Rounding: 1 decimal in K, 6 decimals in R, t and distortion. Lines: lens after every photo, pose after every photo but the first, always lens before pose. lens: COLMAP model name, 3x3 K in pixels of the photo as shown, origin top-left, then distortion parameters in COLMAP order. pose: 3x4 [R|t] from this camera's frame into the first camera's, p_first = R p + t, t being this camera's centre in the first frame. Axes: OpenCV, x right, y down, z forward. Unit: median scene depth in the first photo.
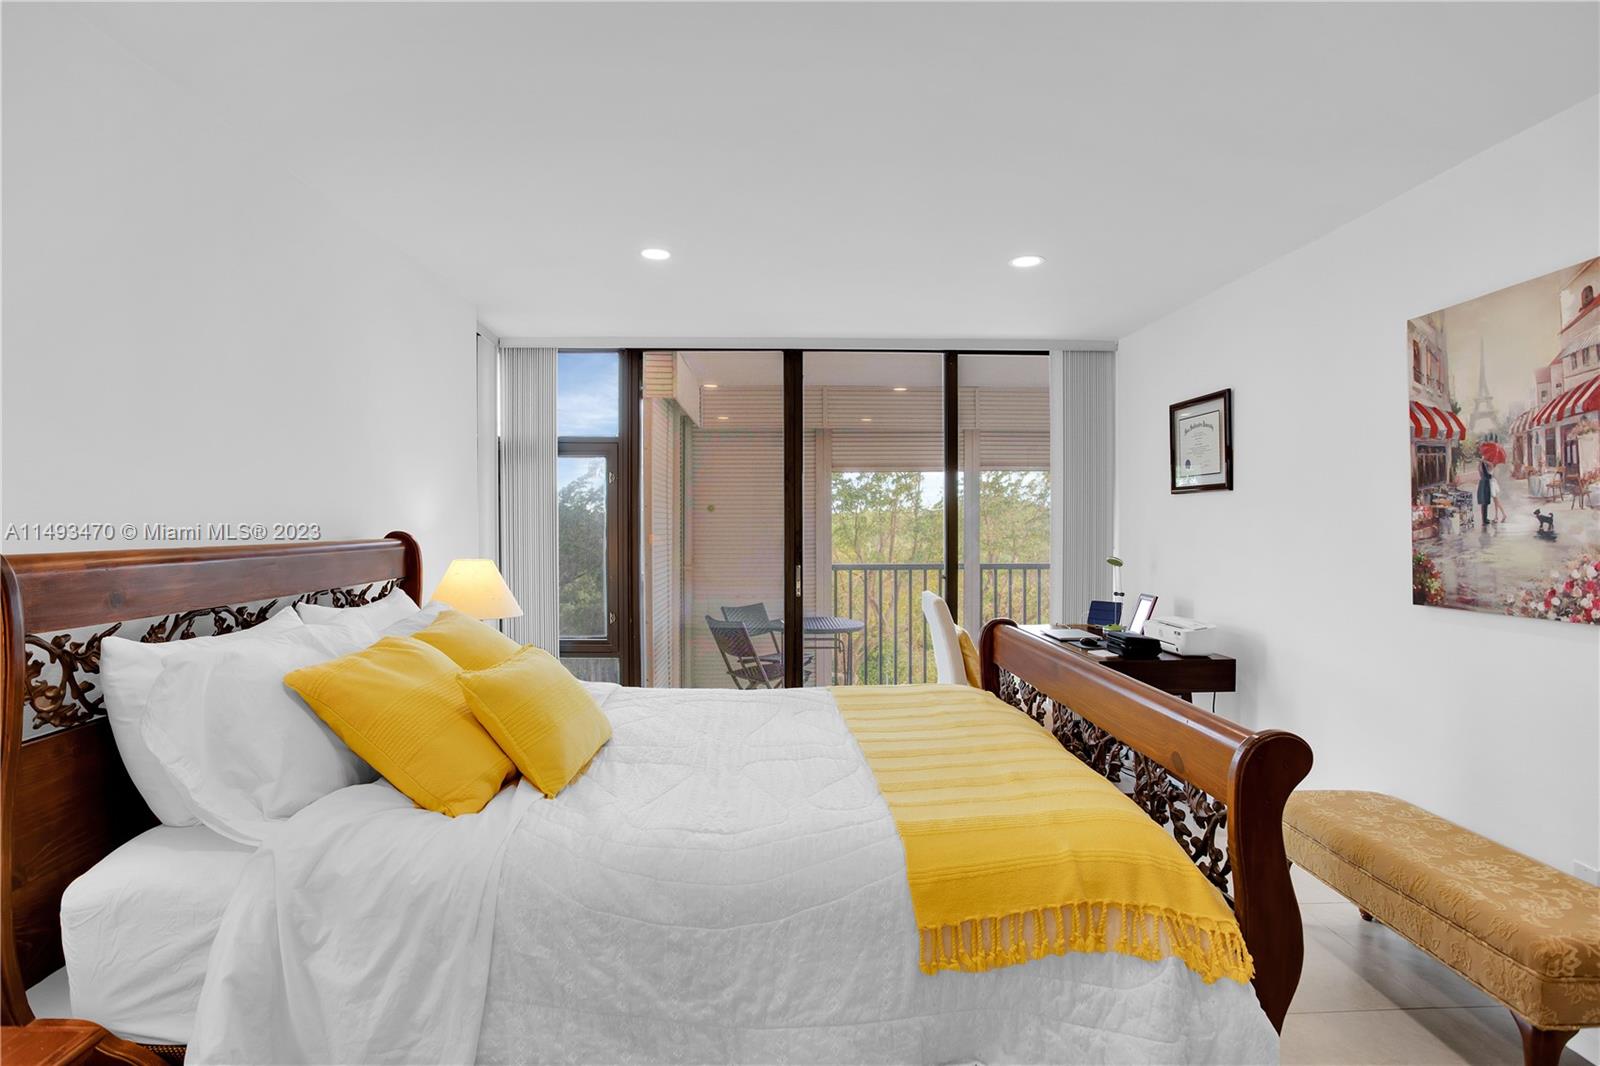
lens RADIAL K [[804.9, 0, 816.0], [0, 804.9, 536.4], [0, 0, 1]] dist [-0.064819, 0.024228]
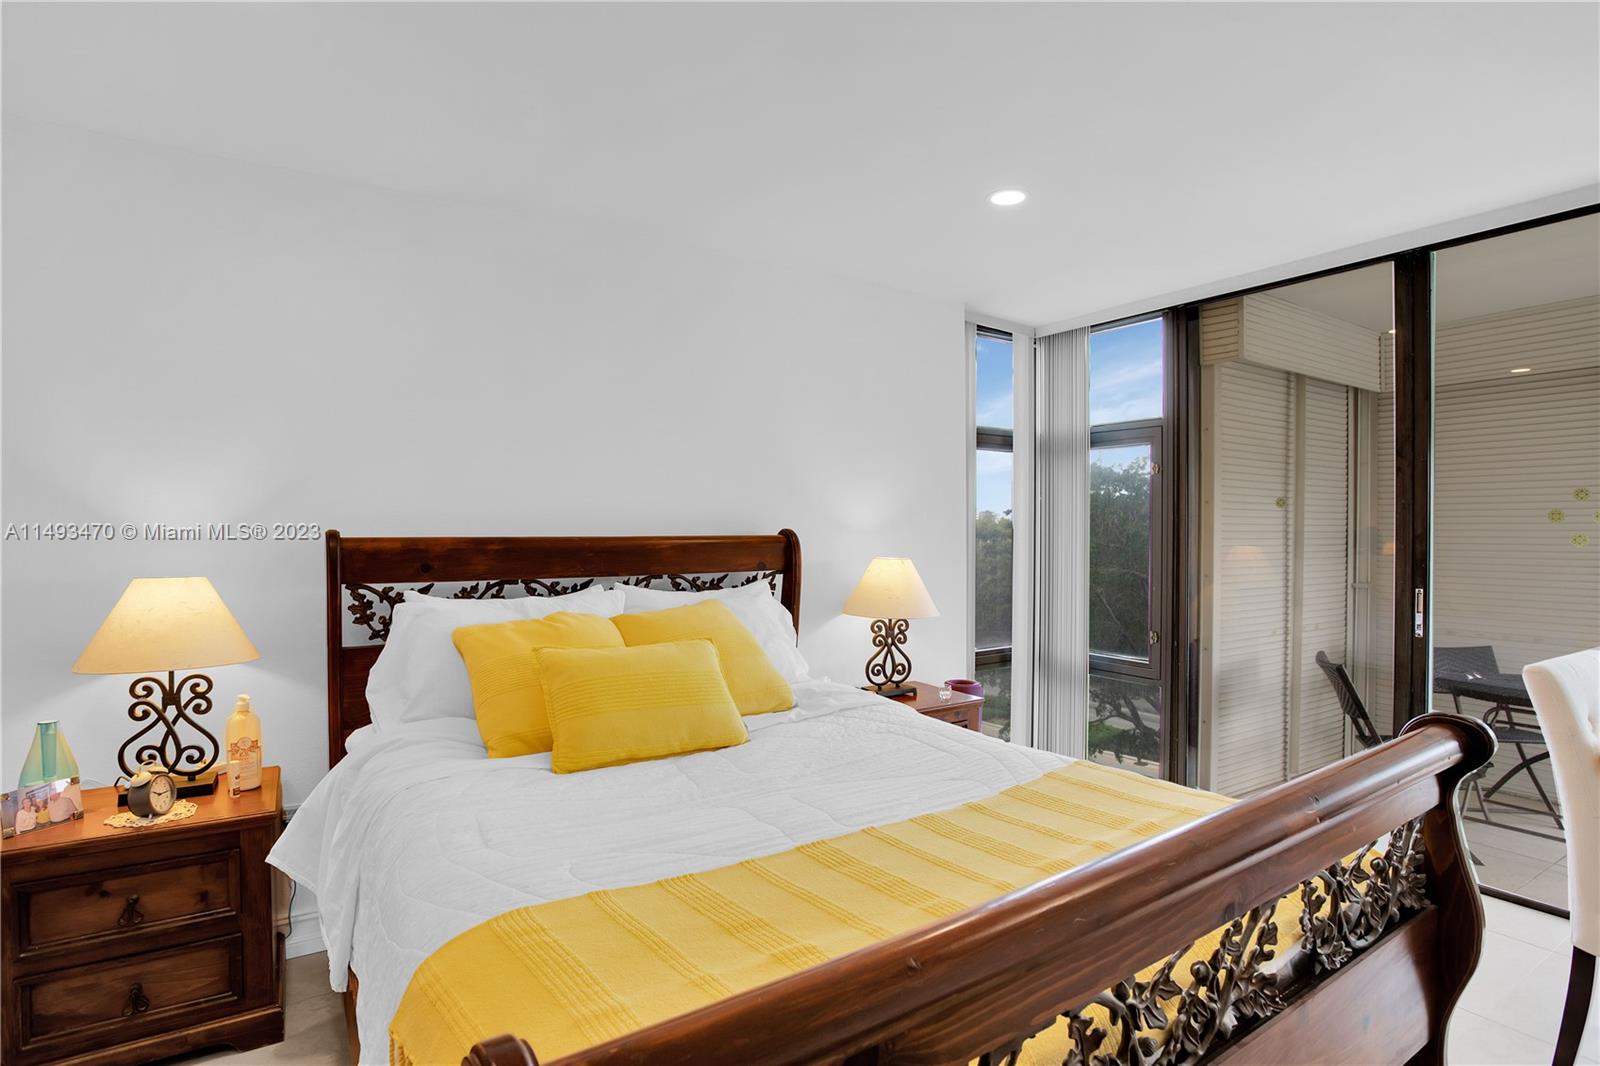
lens RADIAL K [[795.5, 0, 775.3], [0, 795.5, 539.0], [0, 0, 1]] dist [-0.063856, 0.024095]
pose [[0.494494, 0.011887, -0.869100, 0.672973], [-0.014762, 0.999877, 0.005276, 0.002638], [0.869056, 0.010220, 0.494608, 0.661376]]
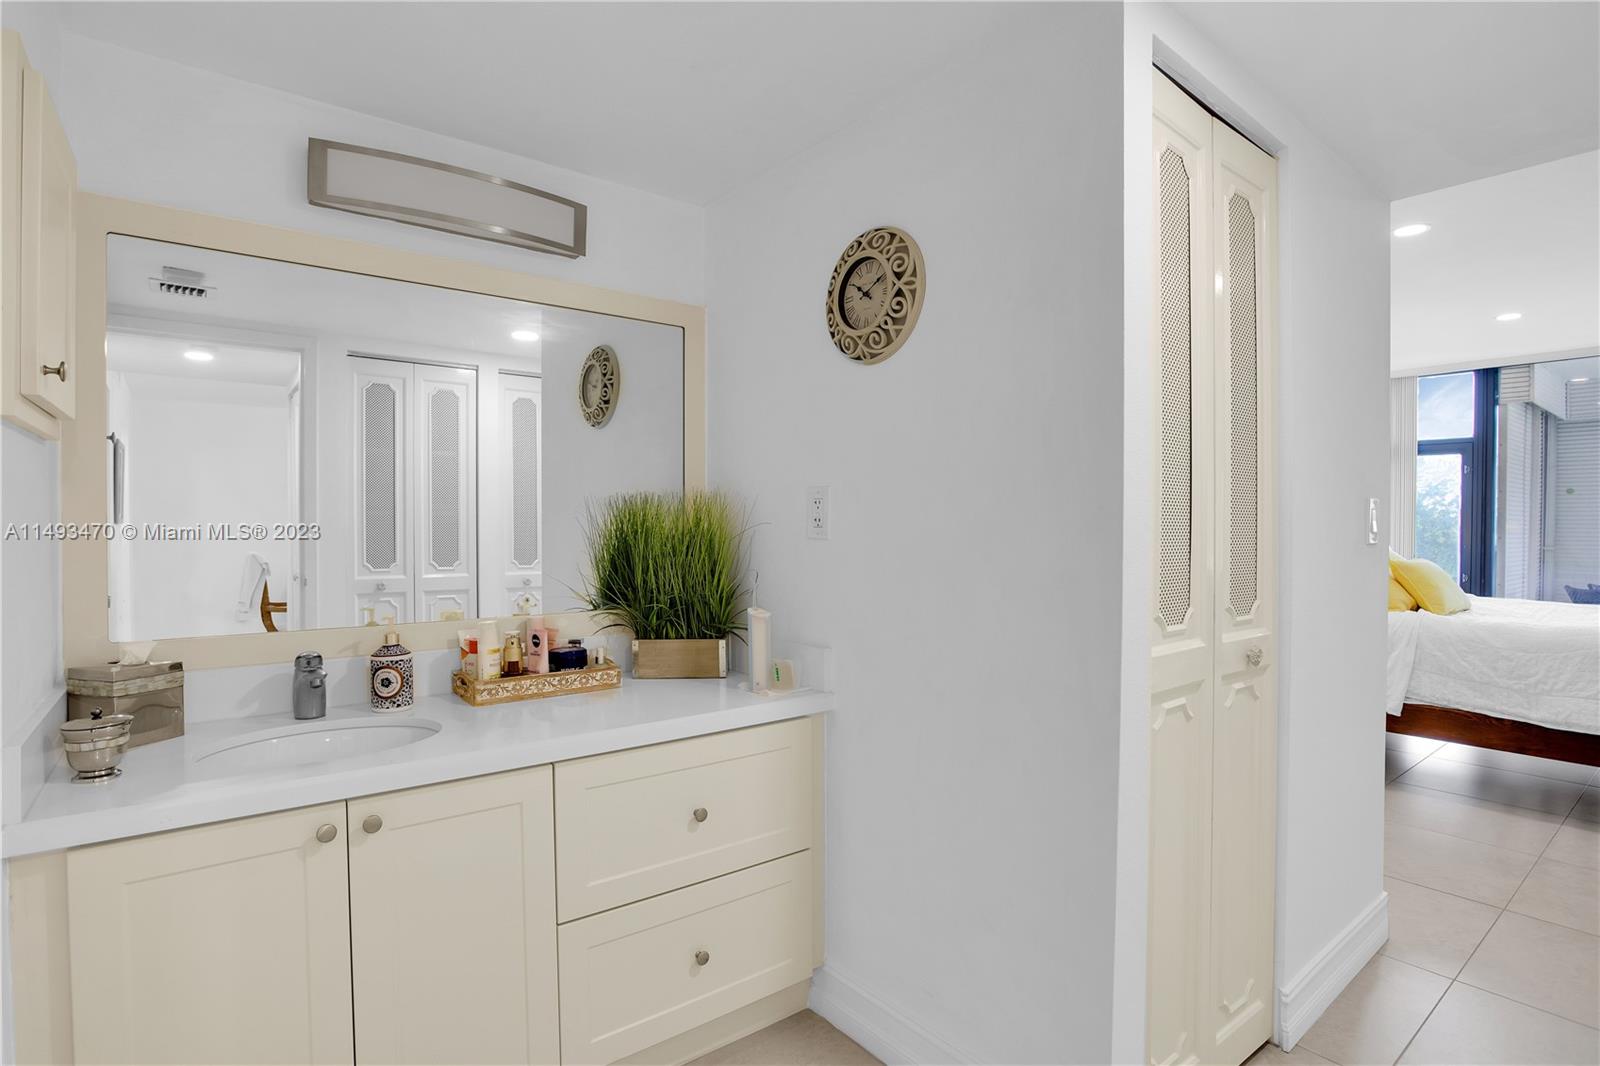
lens RADIAL K [[804.9, 0, 816.0], [0, 804.9, 536.4], [0, 0, 1]] dist [-0.064819, 0.024228]
pose [[0.592370, 0.011412, -0.805585, 0.321353], [-0.017461, 0.999847, 0.001325, 0.123249], [0.805477, 0.013281, 0.592479, -1.412367]]
